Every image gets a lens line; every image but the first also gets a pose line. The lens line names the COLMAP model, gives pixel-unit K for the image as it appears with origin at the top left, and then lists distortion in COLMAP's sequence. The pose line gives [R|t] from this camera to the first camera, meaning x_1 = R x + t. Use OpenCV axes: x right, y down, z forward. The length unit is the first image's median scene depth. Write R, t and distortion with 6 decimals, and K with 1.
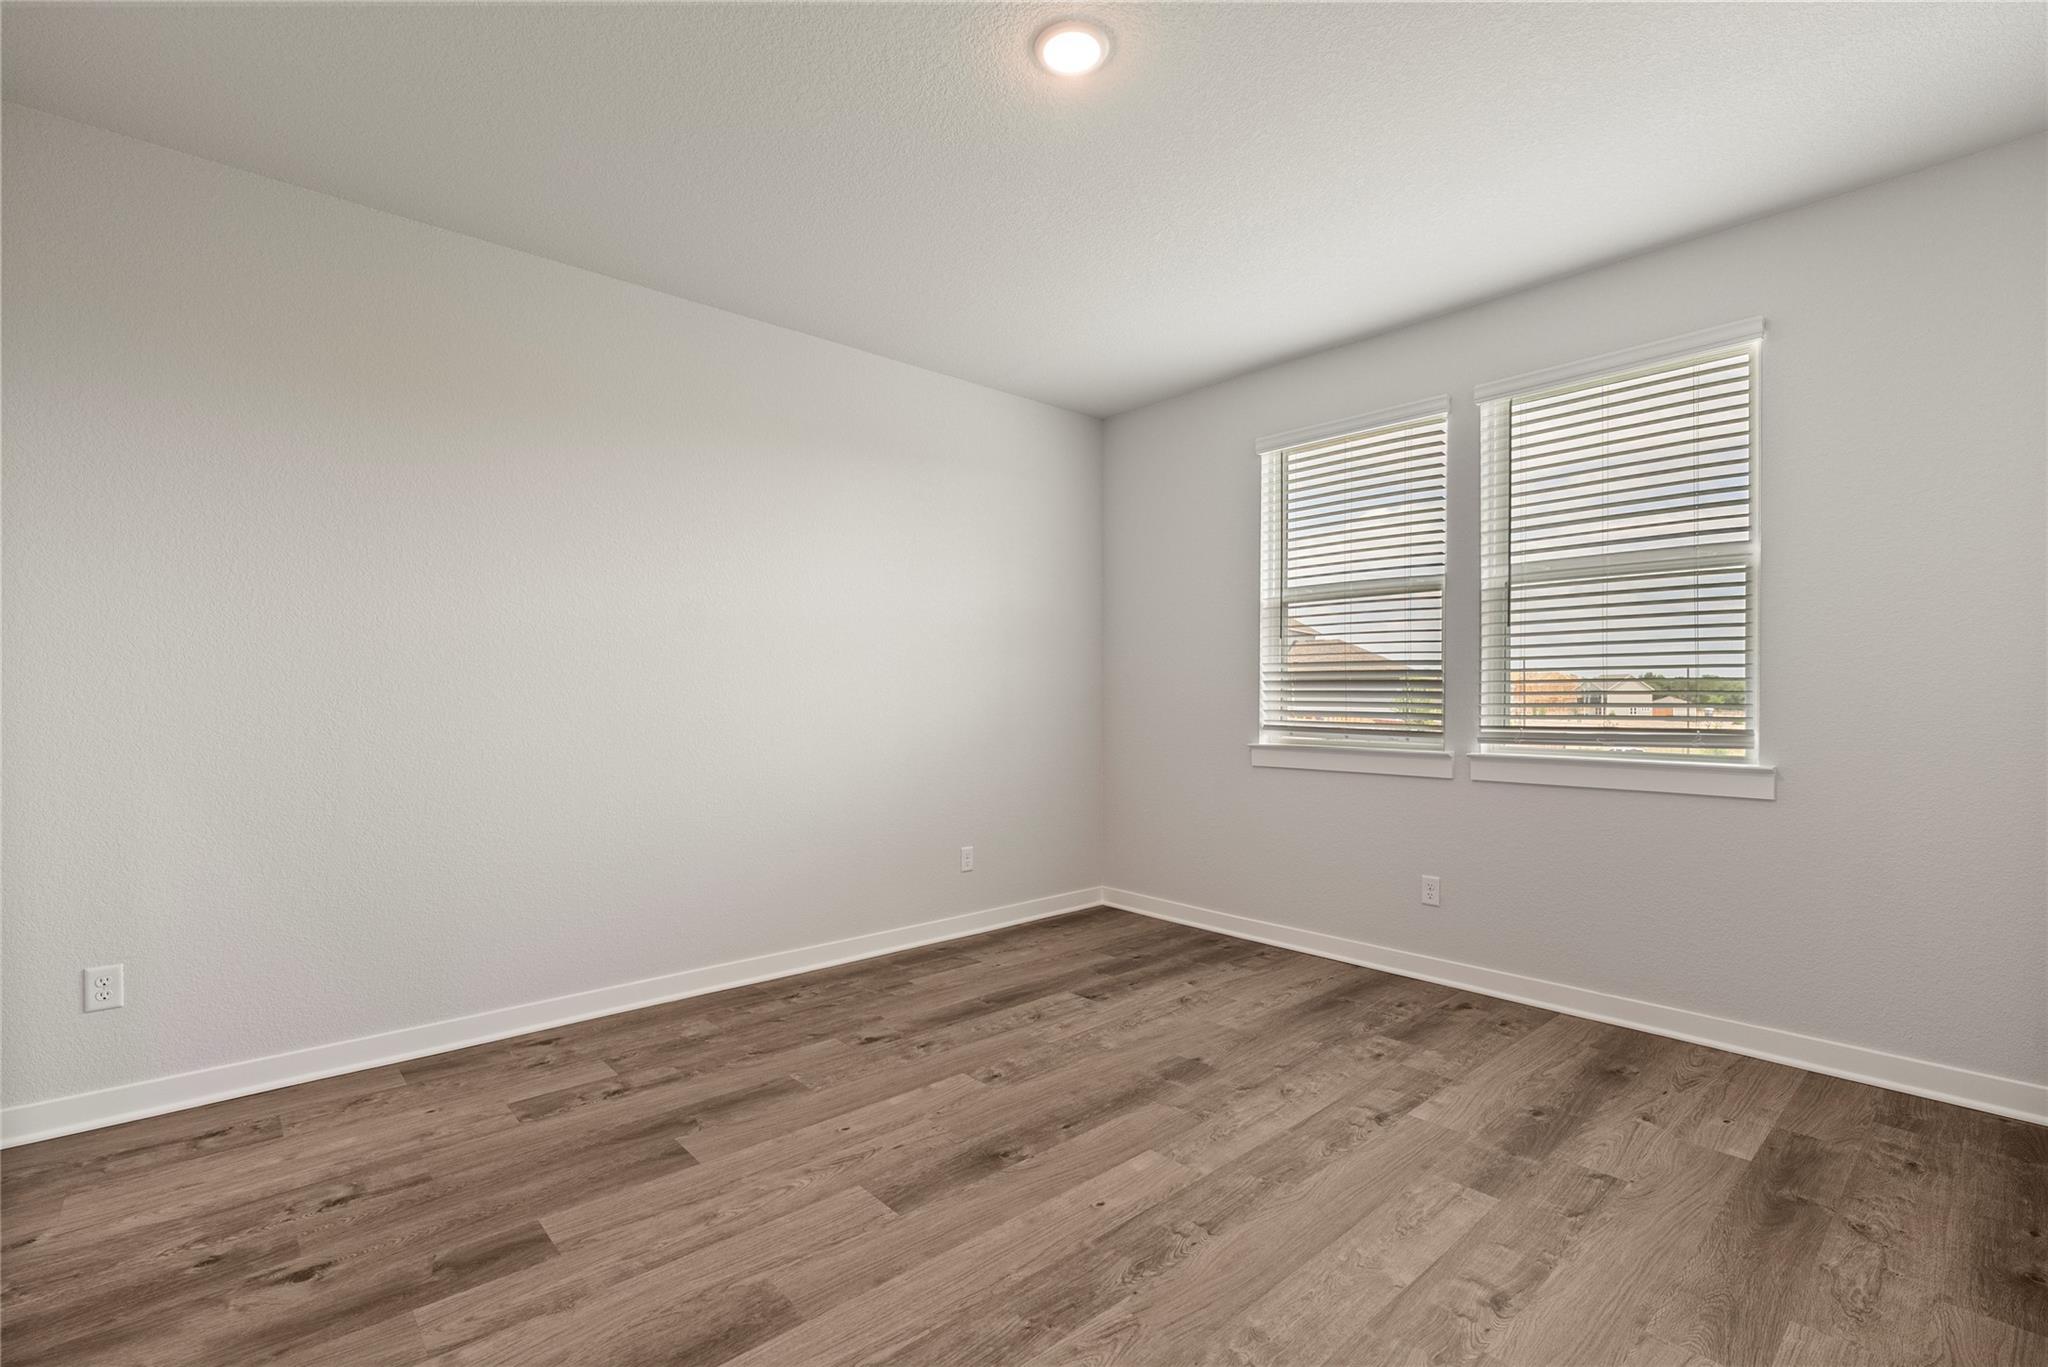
lens RADIAL K [[919.5, 0, 1027.9], [0, 919.5, 685.3], [0, 0, 1]] dist [-0.000288, 0.000977]
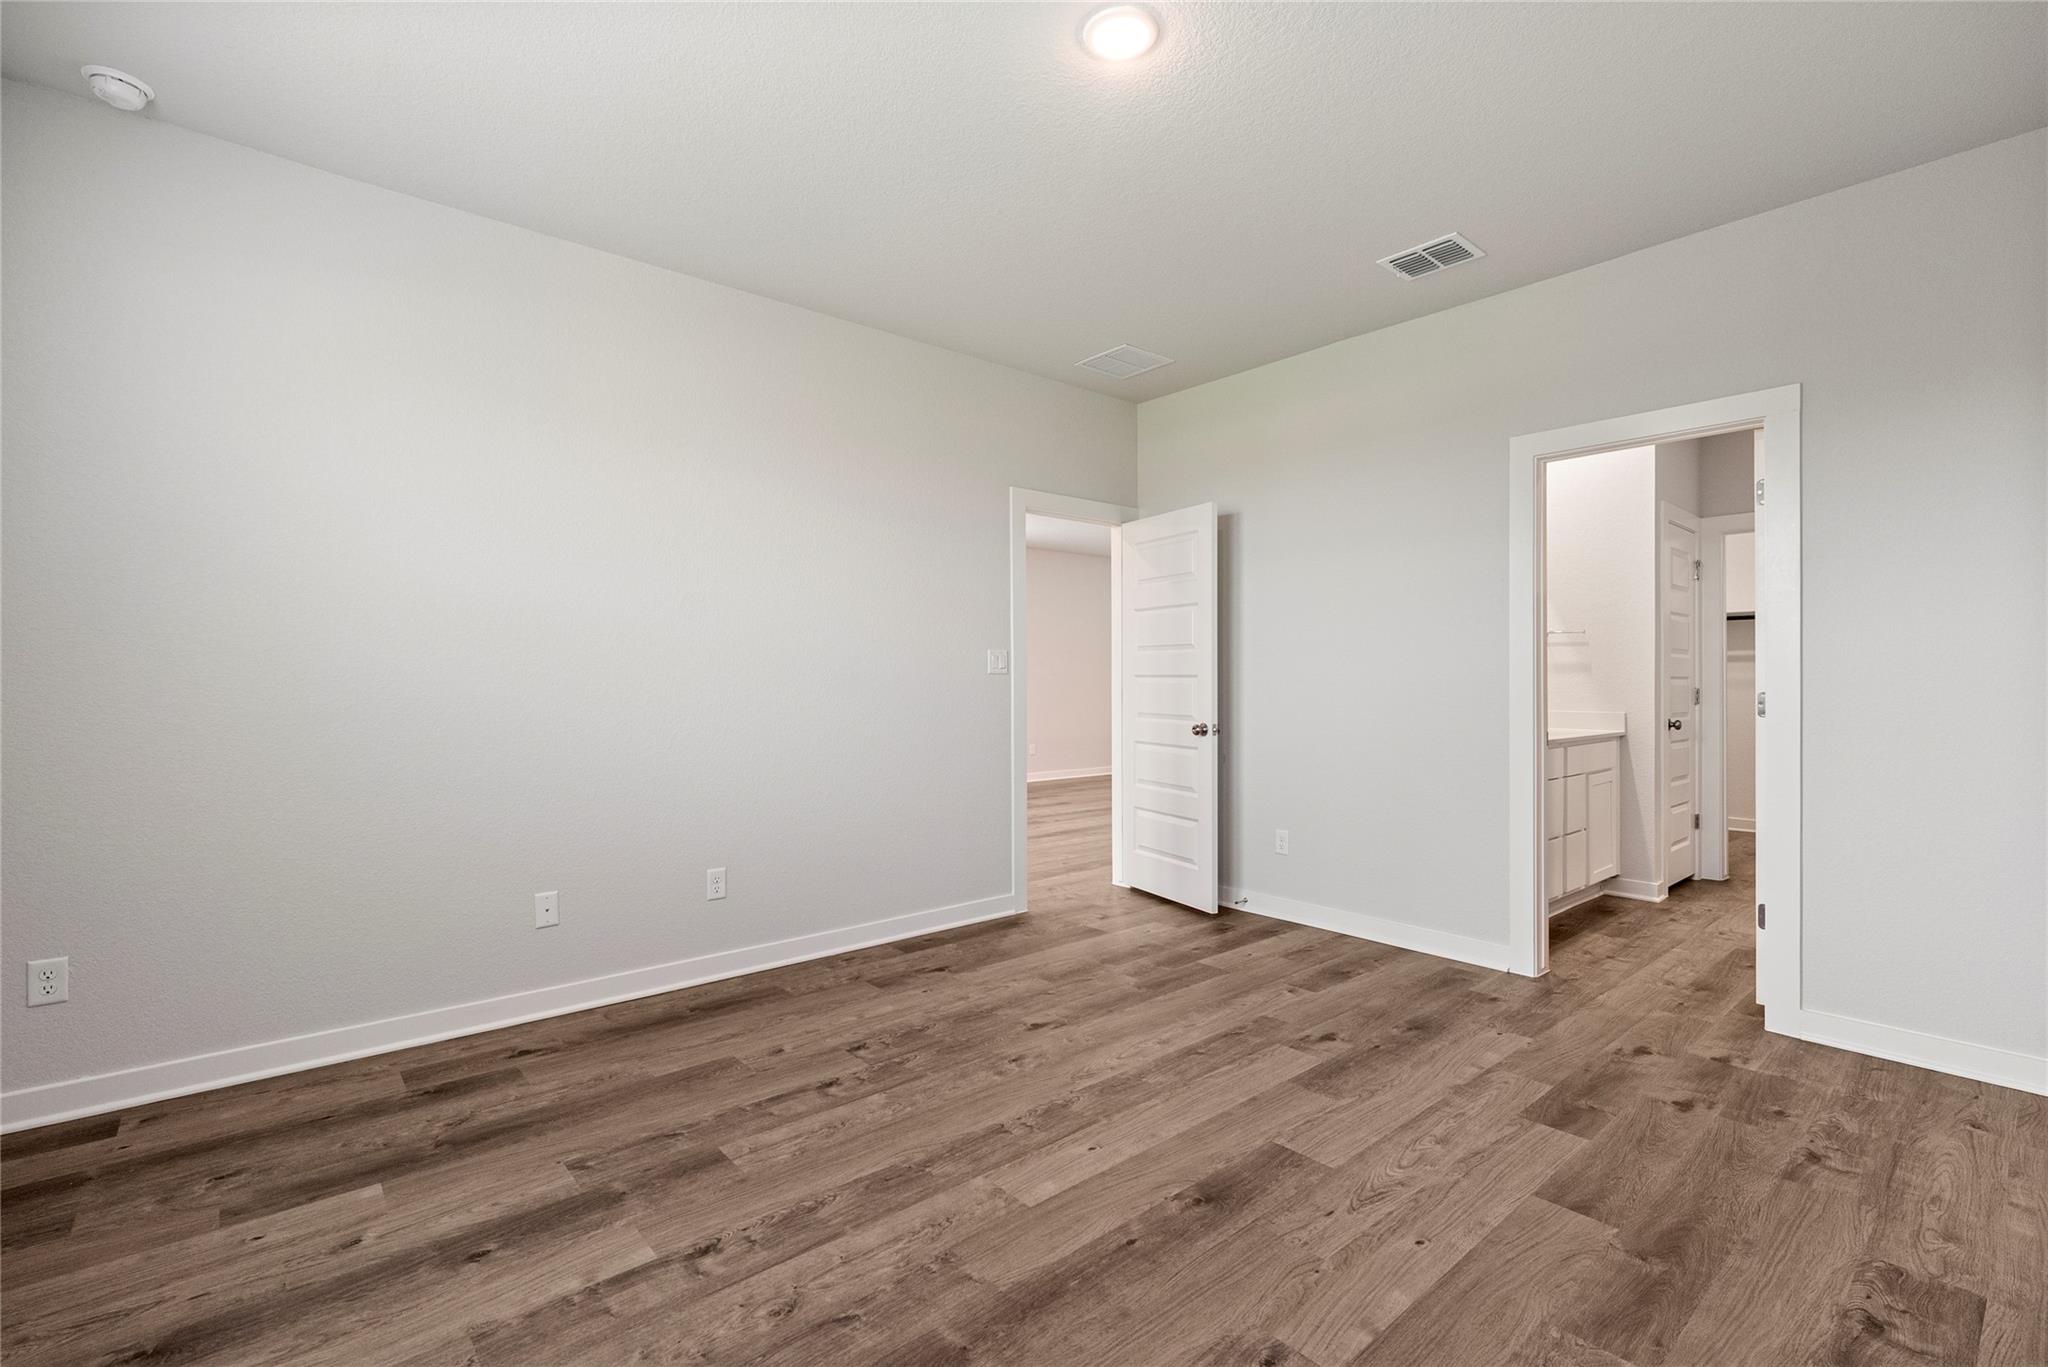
lens RADIAL K [[919.5, 0, 1023.0], [0, 919.5, 685.5], [0, 0, 1]] dist [-0.000288, 0.000977]
pose [[-0.999654, -0.001412, 0.026268, 0.123350], [-0.001593, 0.999975, -0.006850, 0.026204], [-0.026257, -0.006890, -0.999631, 1.941606]]
